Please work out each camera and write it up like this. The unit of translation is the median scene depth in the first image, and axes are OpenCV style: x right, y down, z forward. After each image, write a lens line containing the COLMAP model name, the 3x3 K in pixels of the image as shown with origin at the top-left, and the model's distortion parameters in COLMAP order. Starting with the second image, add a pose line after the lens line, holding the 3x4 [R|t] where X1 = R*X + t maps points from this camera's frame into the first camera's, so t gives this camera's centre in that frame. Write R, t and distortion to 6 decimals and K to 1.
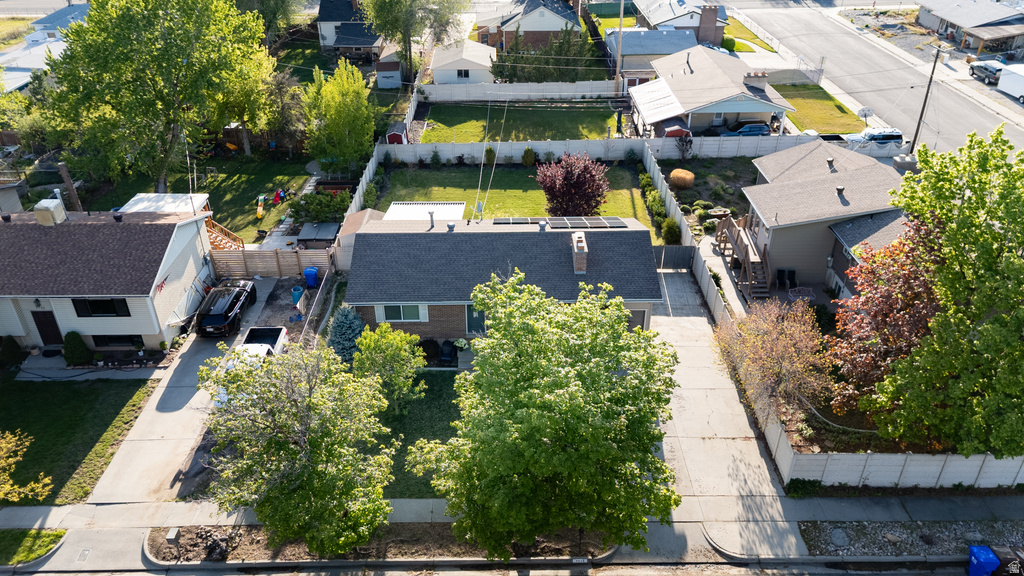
lens RADIAL K [[766.5, 0, 512.2], [0, 766.5, 288.6], [0, 0, 1]] dist [0.062801, -0.047655]
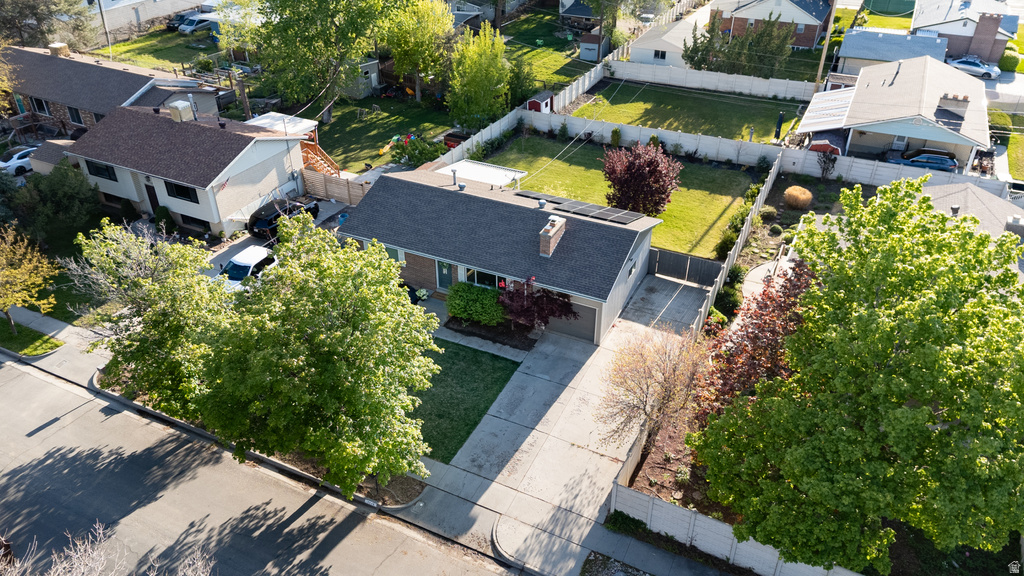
lens RADIAL K [[766.5, 0, 506.3], [0, 766.5, 288.7], [0, 0, 1]] dist [0.062801, -0.047655]
pose [[0.886770, 0.248508, -0.389721, 0.318384], [-0.238146, 0.968286, 0.075555, -0.030181], [0.396137, 0.025810, 0.917829, 0.051884]]
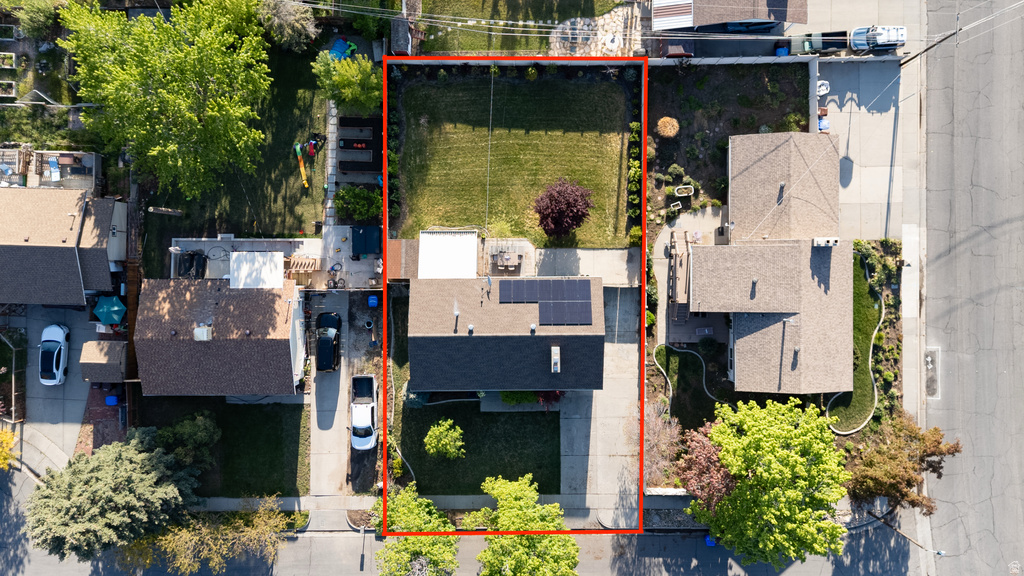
lens RADIAL K [[766.5, 0, 514.3], [0, 766.5, 282.7], [0, 0, 1]] dist [0.062801, -0.047655]
pose [[0.999911, 0.013163, 0.002000, -0.000577], [-0.008262, 0.495622, 0.868499, -1.069288], [0.010440, -0.868439, 0.495687, 0.266613]]
